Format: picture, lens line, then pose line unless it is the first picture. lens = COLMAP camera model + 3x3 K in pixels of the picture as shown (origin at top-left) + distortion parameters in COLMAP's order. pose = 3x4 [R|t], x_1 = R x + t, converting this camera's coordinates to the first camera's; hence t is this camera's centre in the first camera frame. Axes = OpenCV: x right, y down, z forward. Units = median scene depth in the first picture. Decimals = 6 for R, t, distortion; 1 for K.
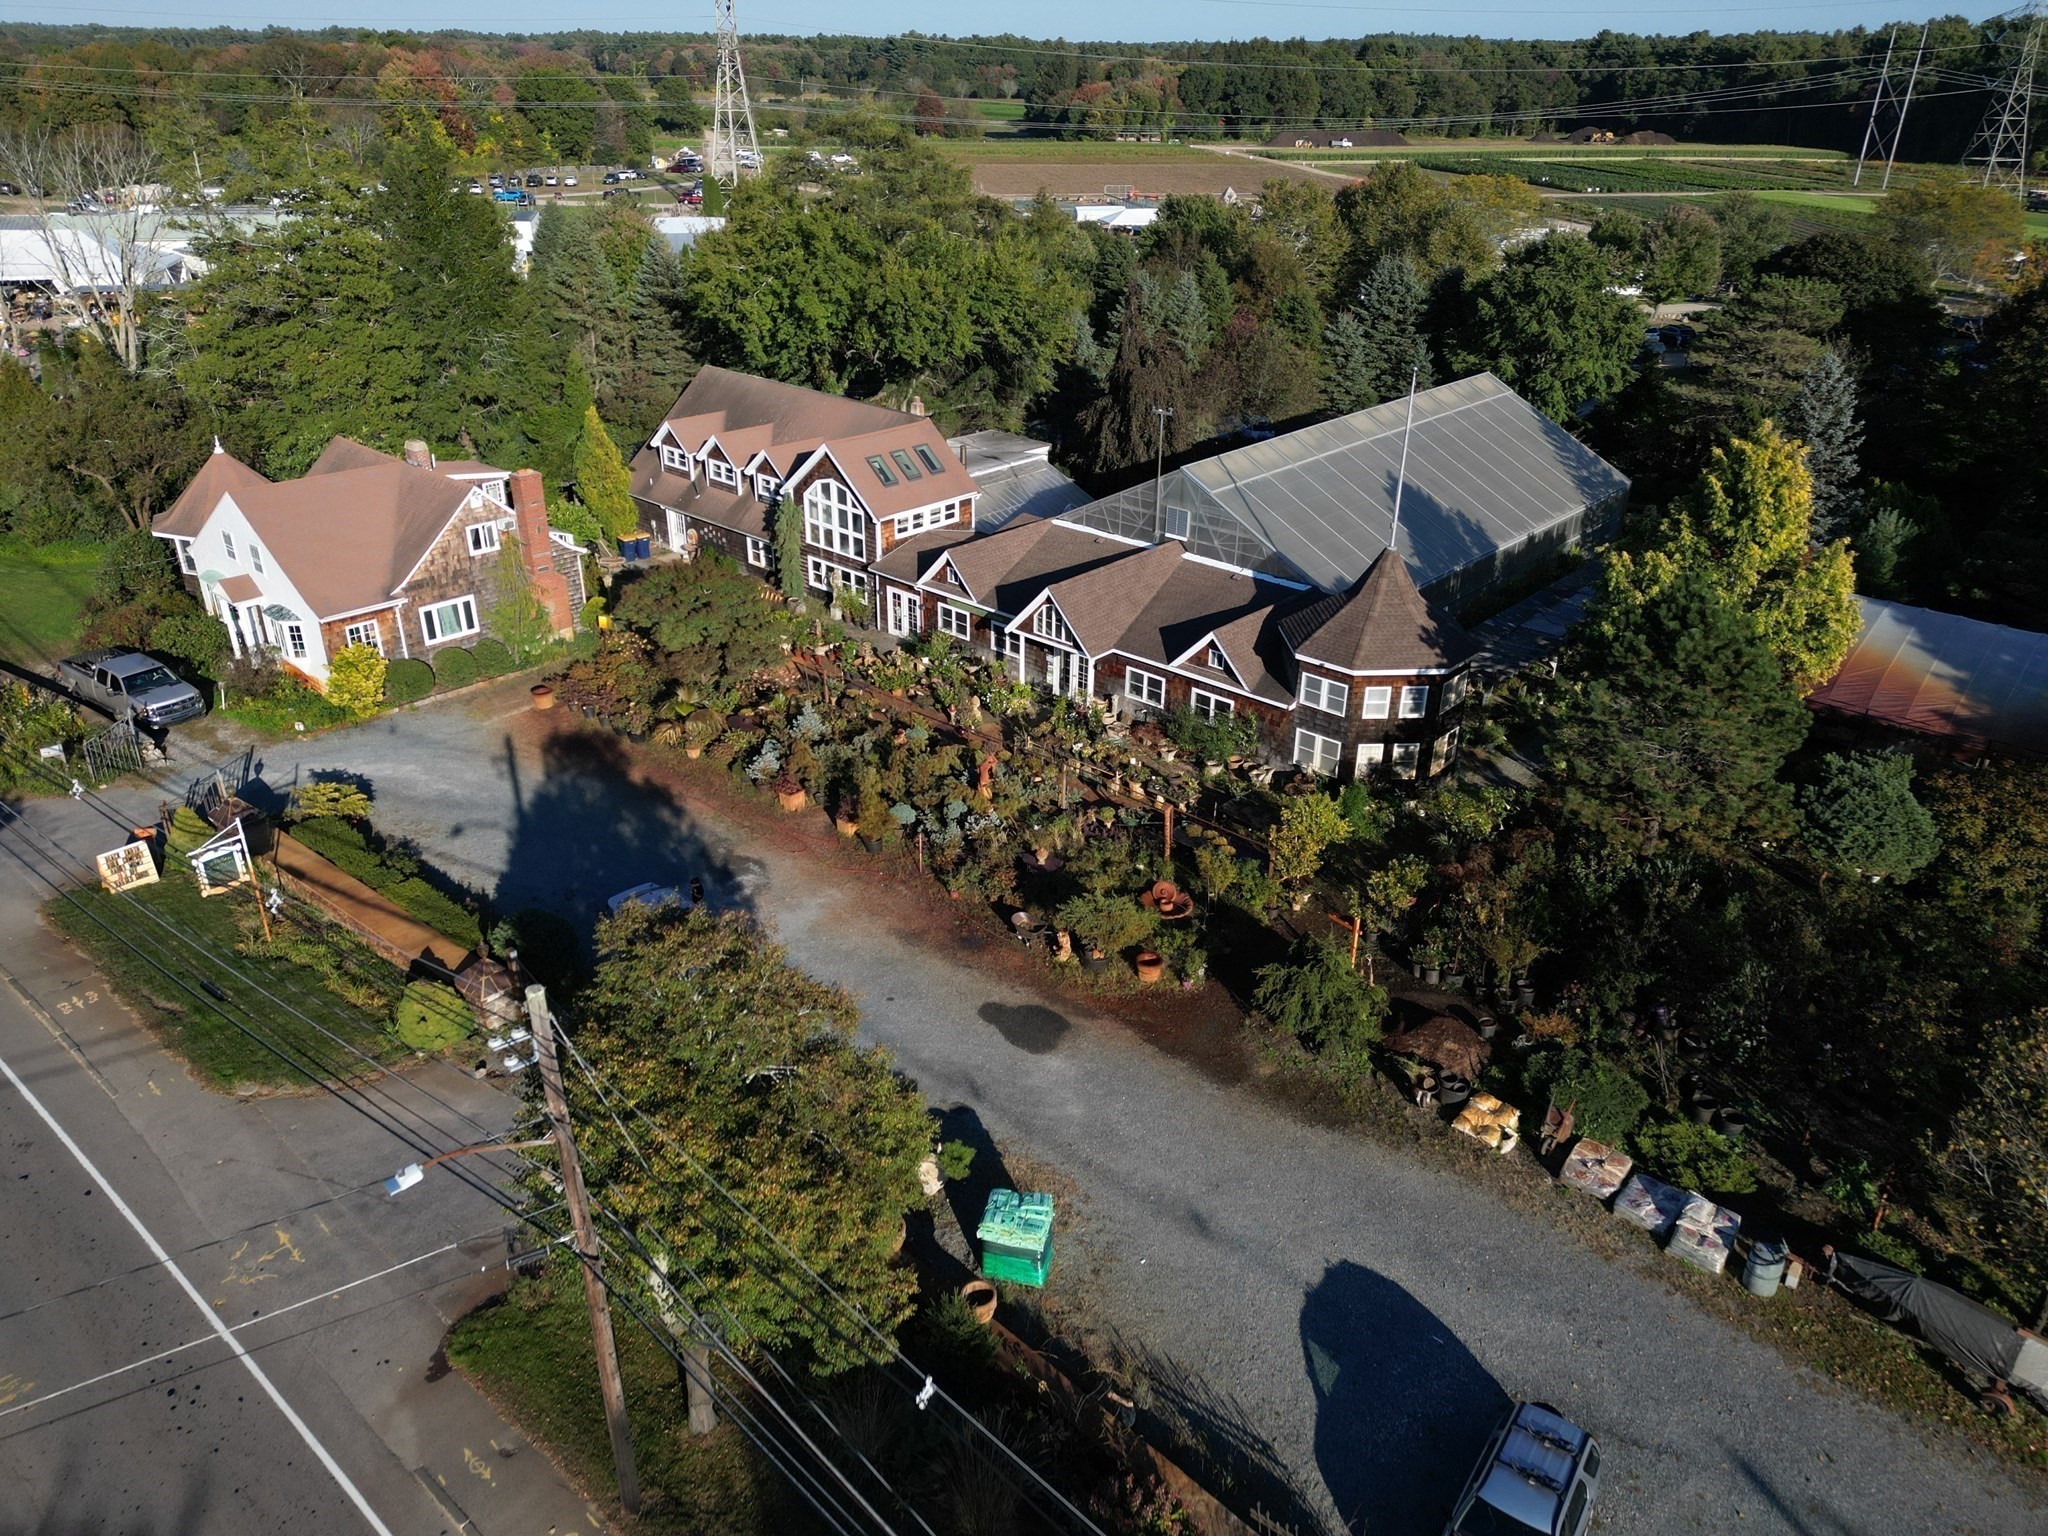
lens RADIAL K [[1432.2, 0, 1026.5], [0, 1432.2, 758.3], [0, 0, 1]] dist [0.111414, -0.125377]
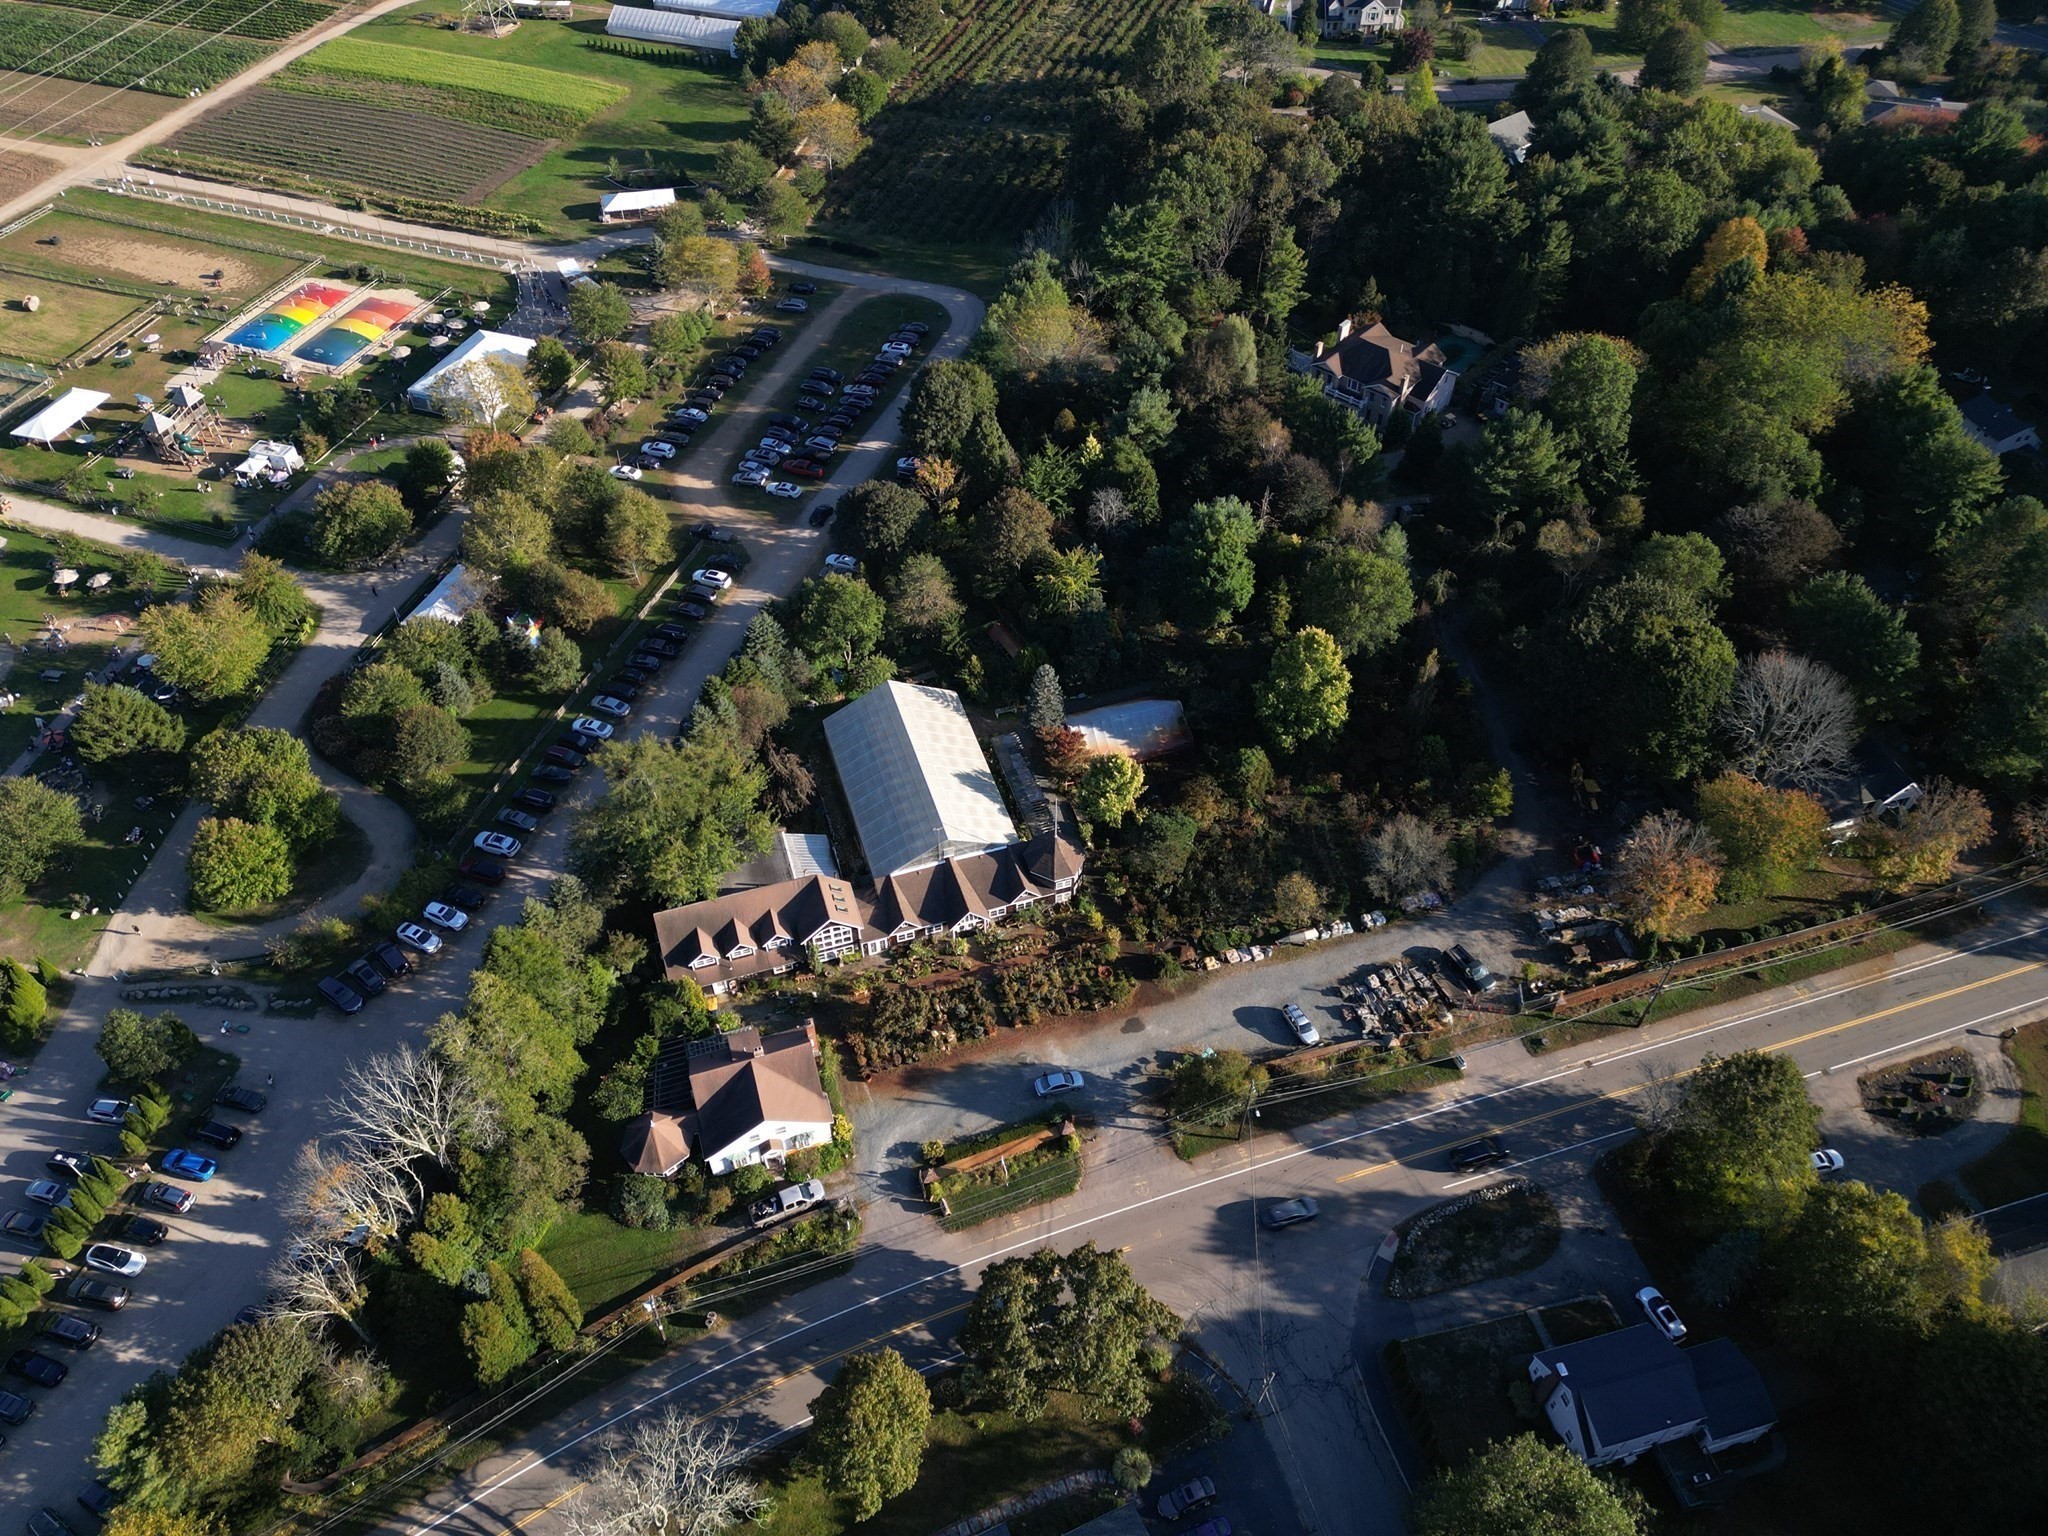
lens RADIAL K [[1432.2, 0, 1026.5], [0, 1432.2, 758.3], [0, 0, 1]] dist [0.111414, -0.125377]
pose [[0.493145, -0.633403, 0.596329, -1.272251], [0.381611, 0.773510, 0.506019, -1.557530], [-0.781781, -0.021976, 0.623166, -0.743822]]
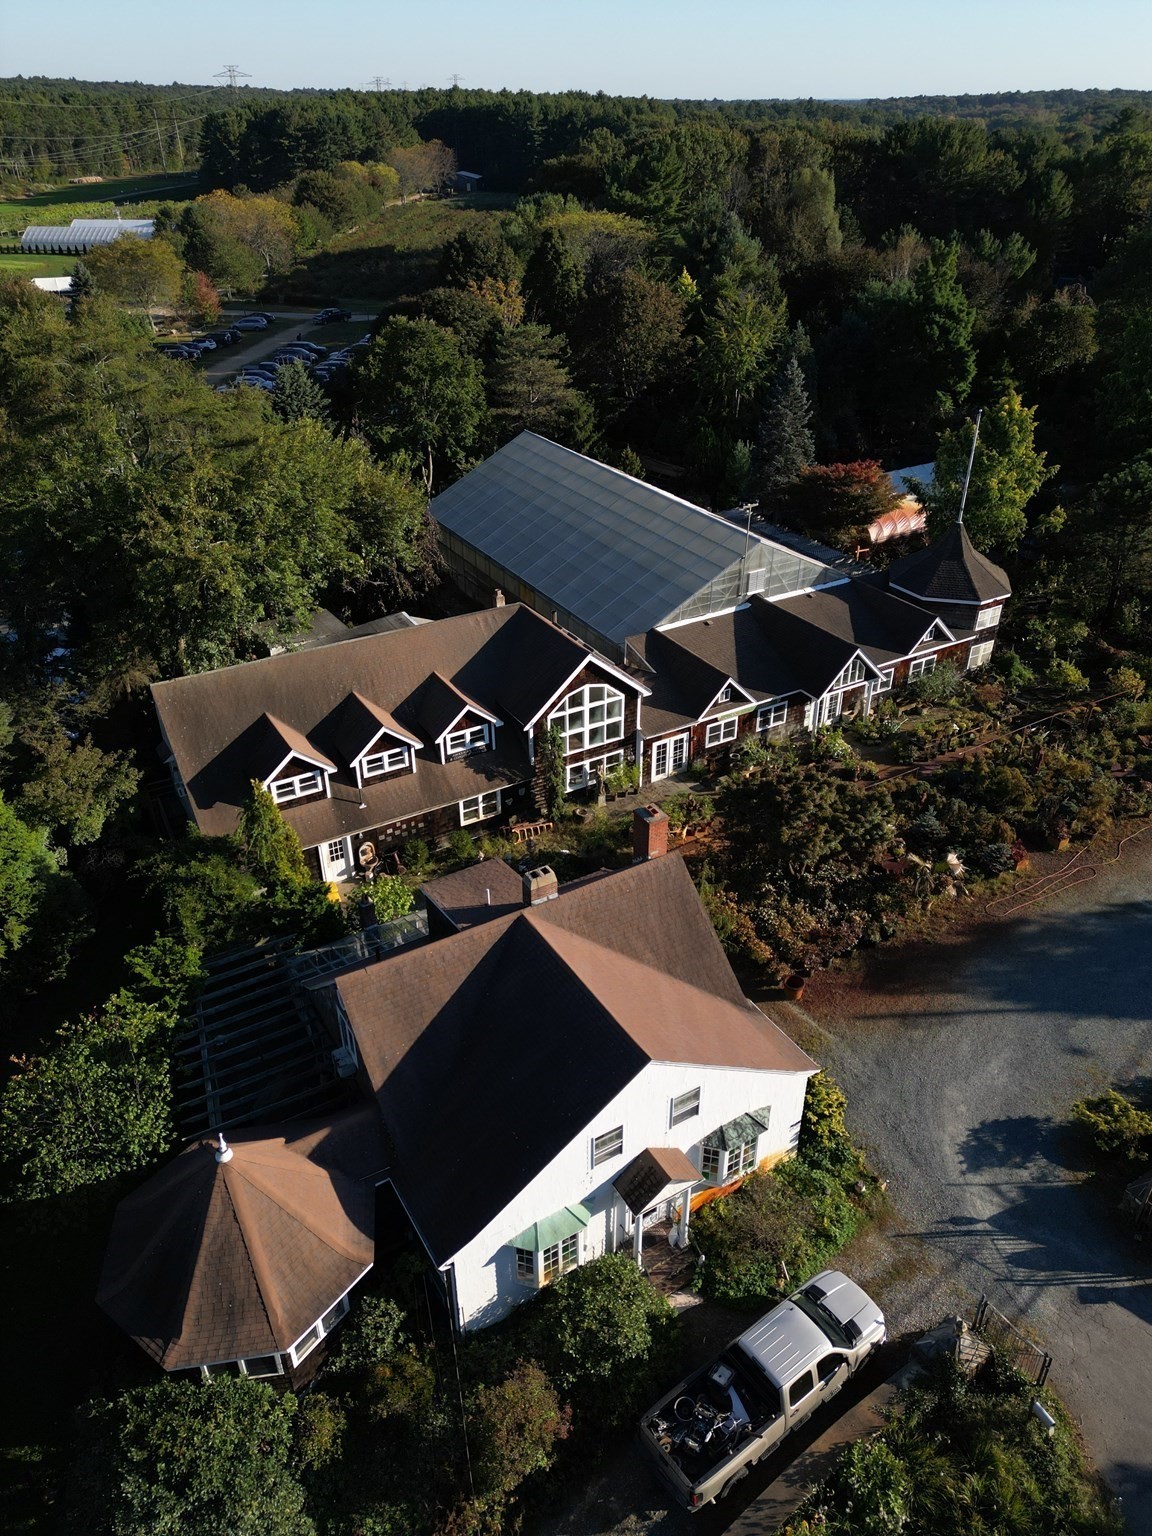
lens RADIAL K [[1074.2, 0, 574.0], [0, 1074.2, 763.9], [0, 0, 1]] dist [0.111414, -0.125377]
pose [[0.297046, -0.506671, 0.809350, -0.818178], [0.425454, 0.829051, 0.362855, -0.448720], [-0.854841, 0.236556, 0.461832, 0.715775]]
